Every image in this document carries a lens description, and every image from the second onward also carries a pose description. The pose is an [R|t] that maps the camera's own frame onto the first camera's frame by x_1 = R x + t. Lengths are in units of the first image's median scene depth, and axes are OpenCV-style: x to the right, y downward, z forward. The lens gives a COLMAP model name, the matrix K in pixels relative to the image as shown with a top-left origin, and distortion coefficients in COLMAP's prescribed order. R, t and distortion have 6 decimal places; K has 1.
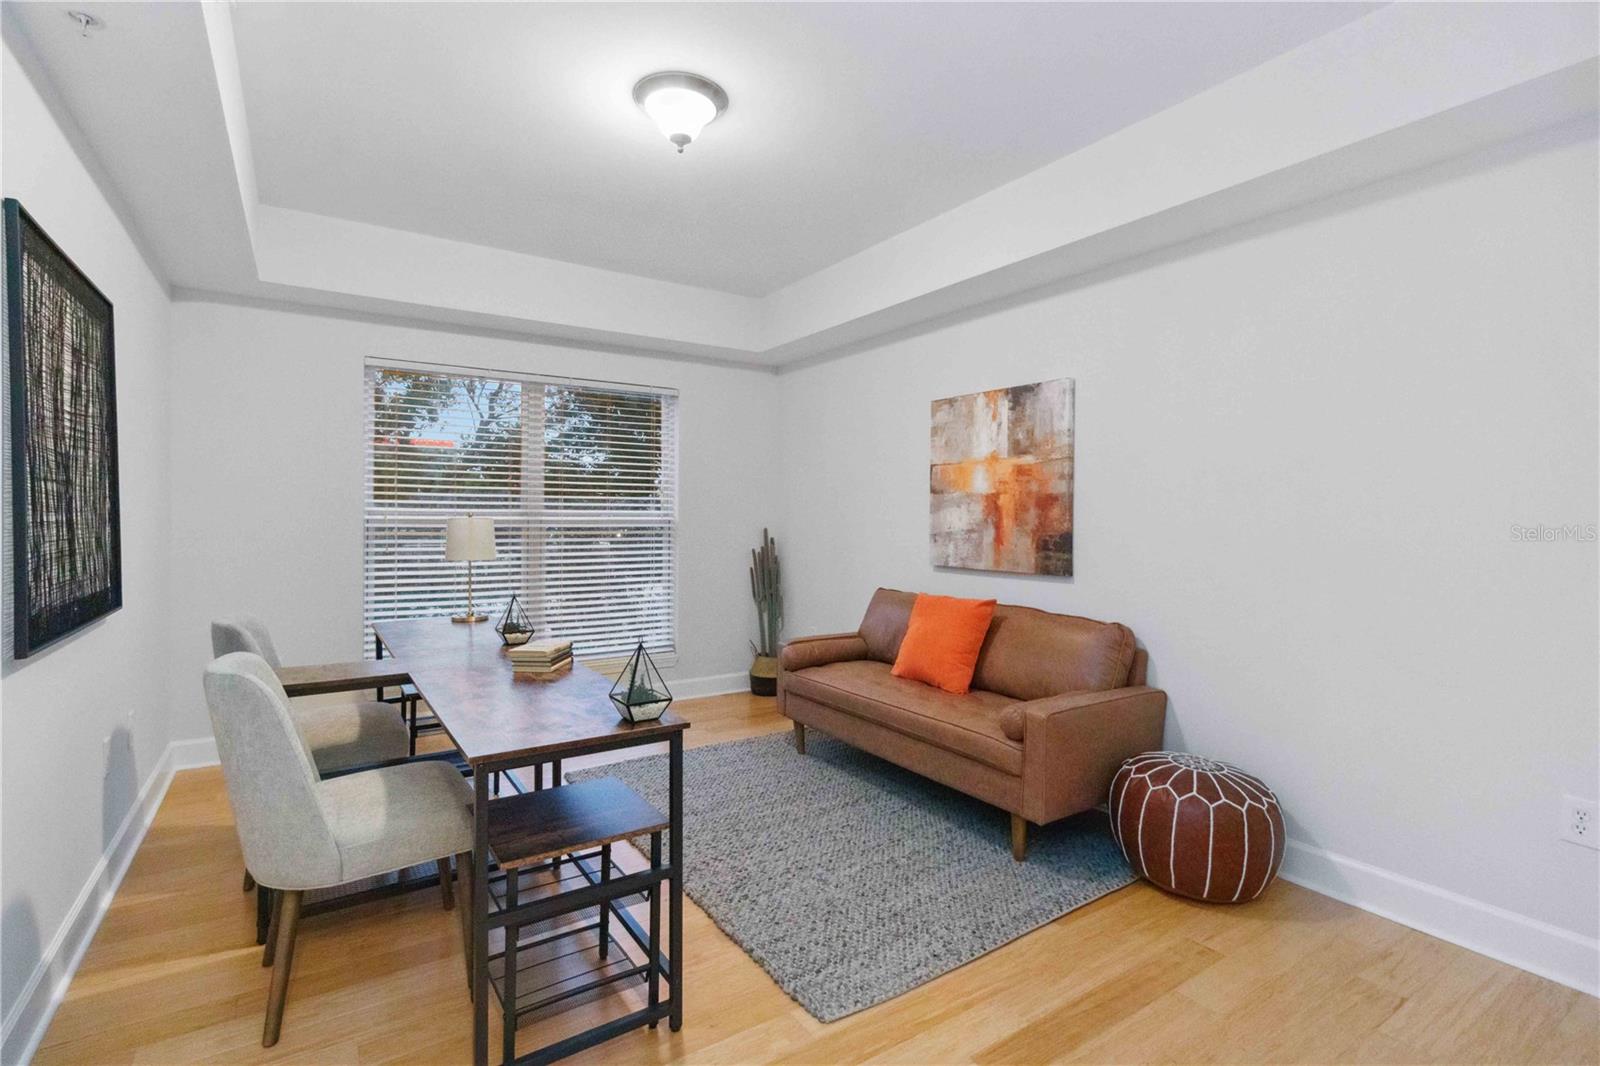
lens RADIAL K [[745.7, 0, 795.7], [0, 745.7, 525.4], [0, 0, 1]] dist [0.002029, 0.001119]
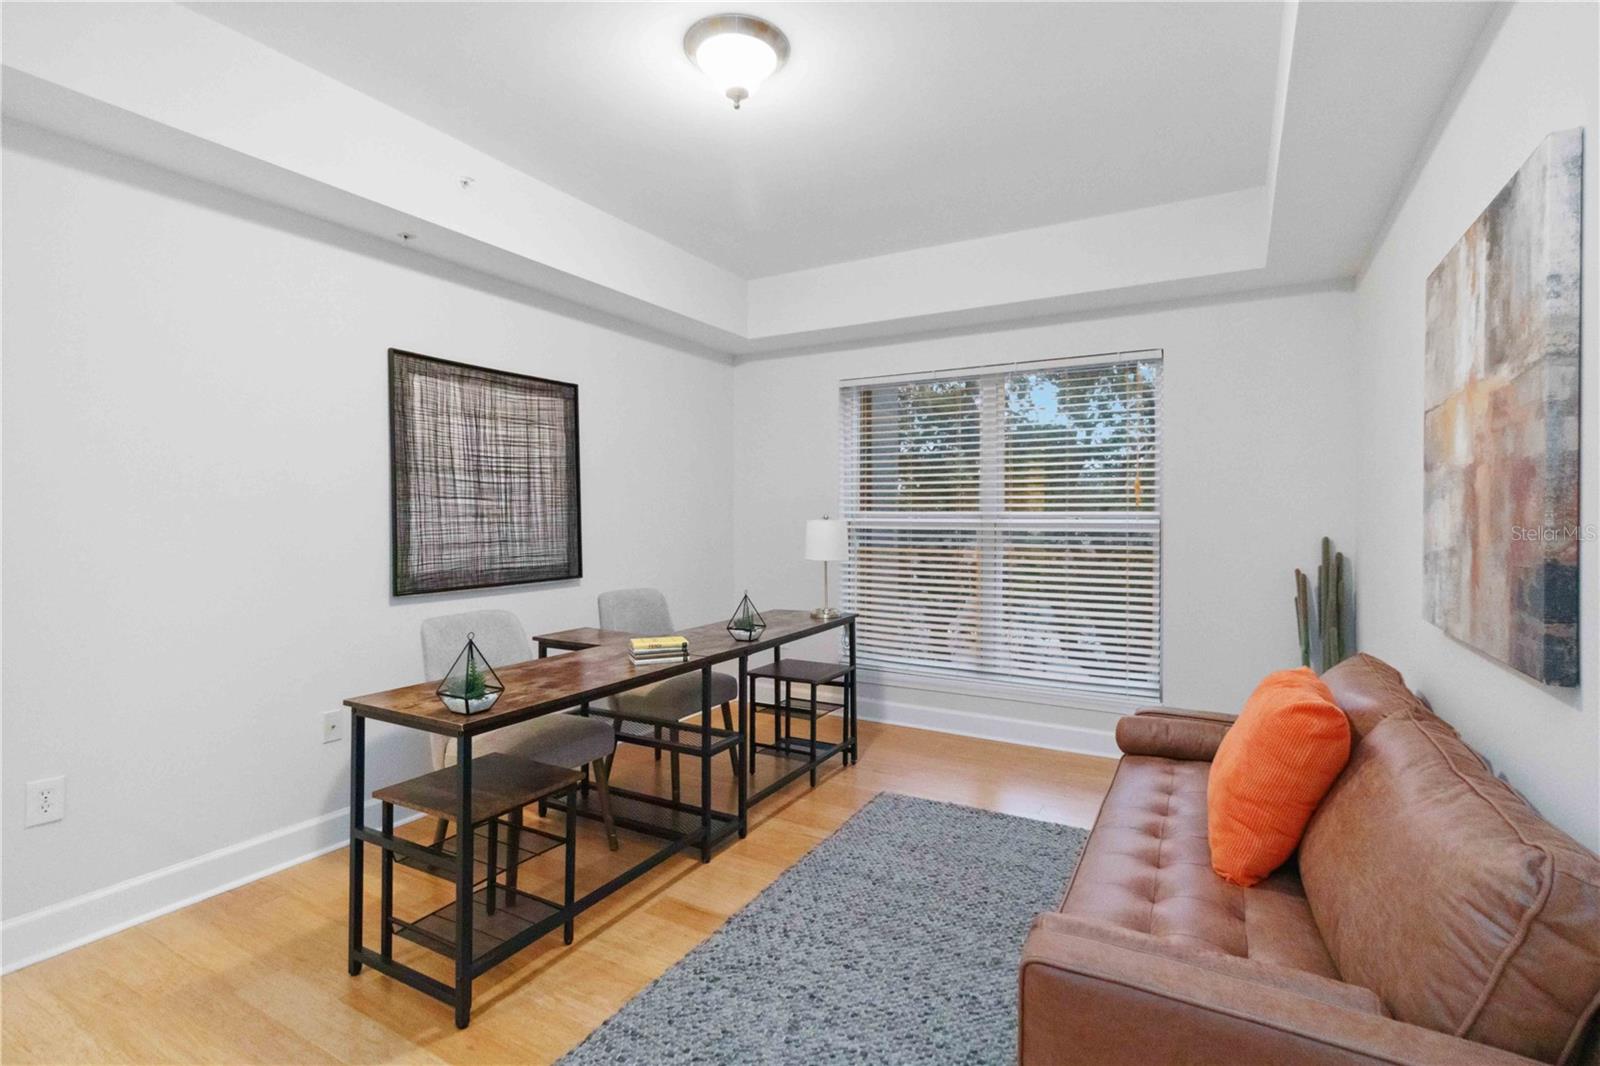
lens RADIAL K [[745.7, 0, 803.2], [0, 745.7, 525.9], [0, 0, 1]] dist [0.002029, 0.001119]
pose [[0.466939, 0.008971, -0.884244, 0.465405], [-0.012606, 0.999914, 0.003488, -0.004557], [0.884200, 0.009518, 0.467012, 0.462960]]
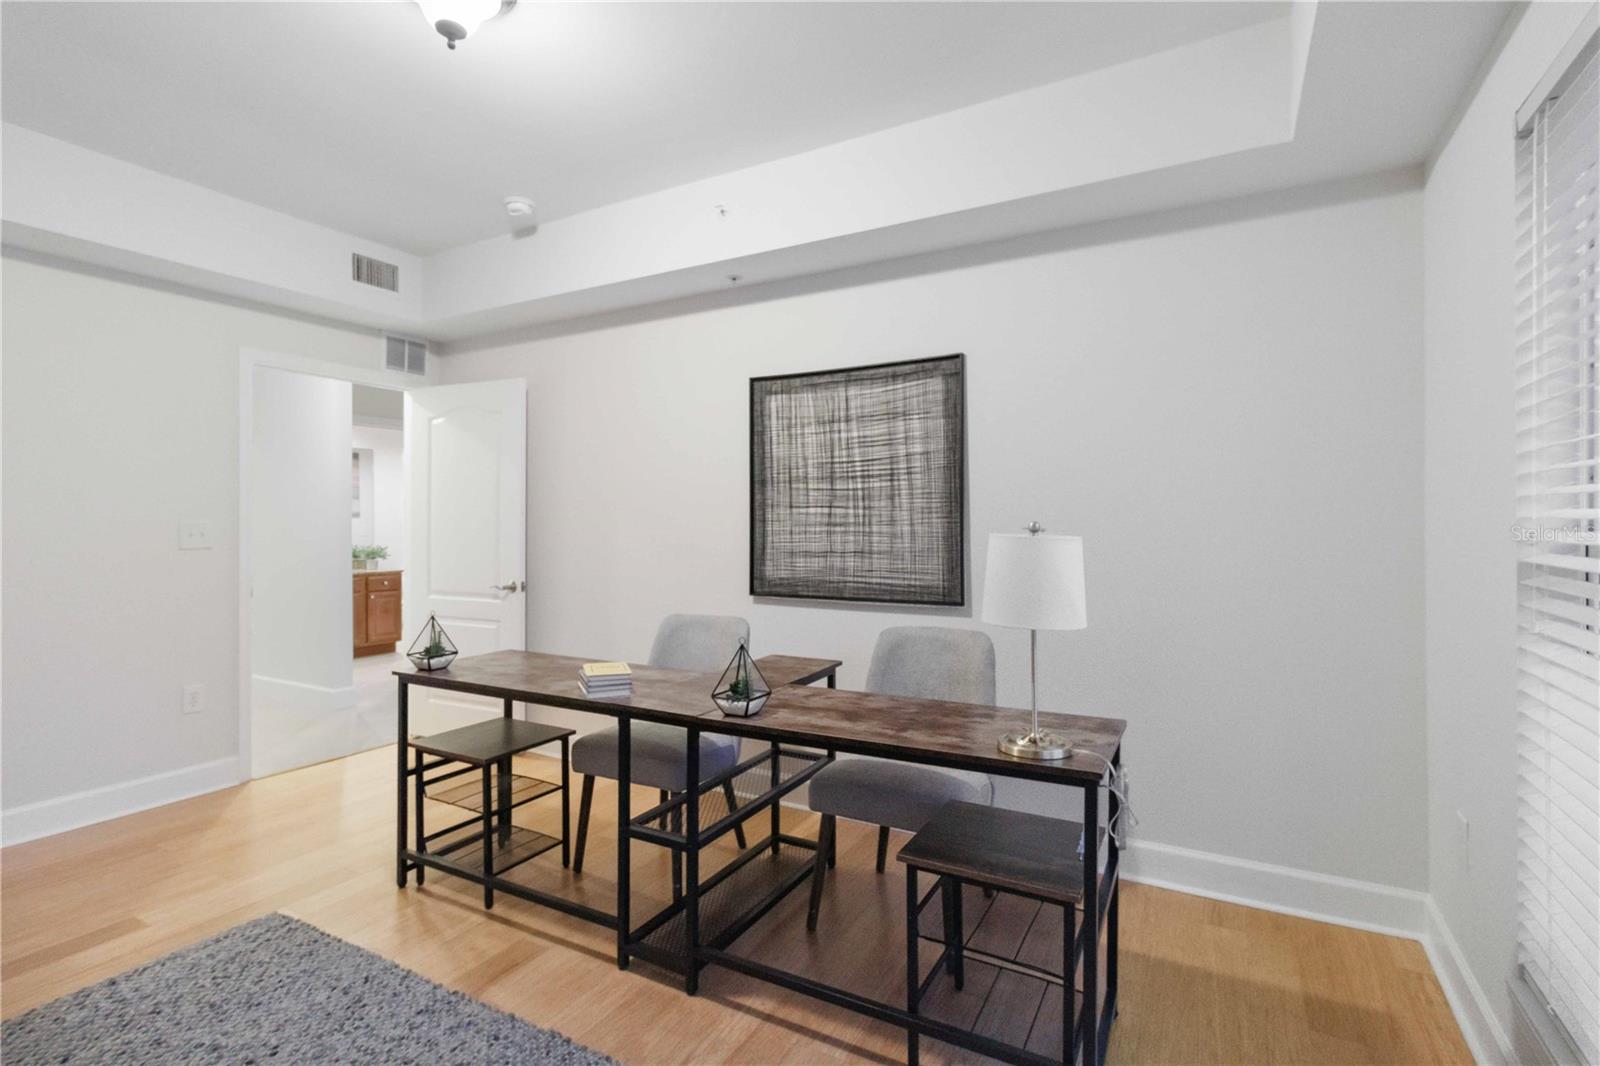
lens RADIAL K [[745.7, 0, 801.1], [0, 745.7, 529.2], [0, 0, 1]] dist [0.002029, 0.001119]
pose [[-0.877587, 0.004816, -0.479392, -0.077072], [-0.008712, 0.999624, 0.025990, -0.026025], [0.479337, 0.026985, -0.877216, 1.297508]]
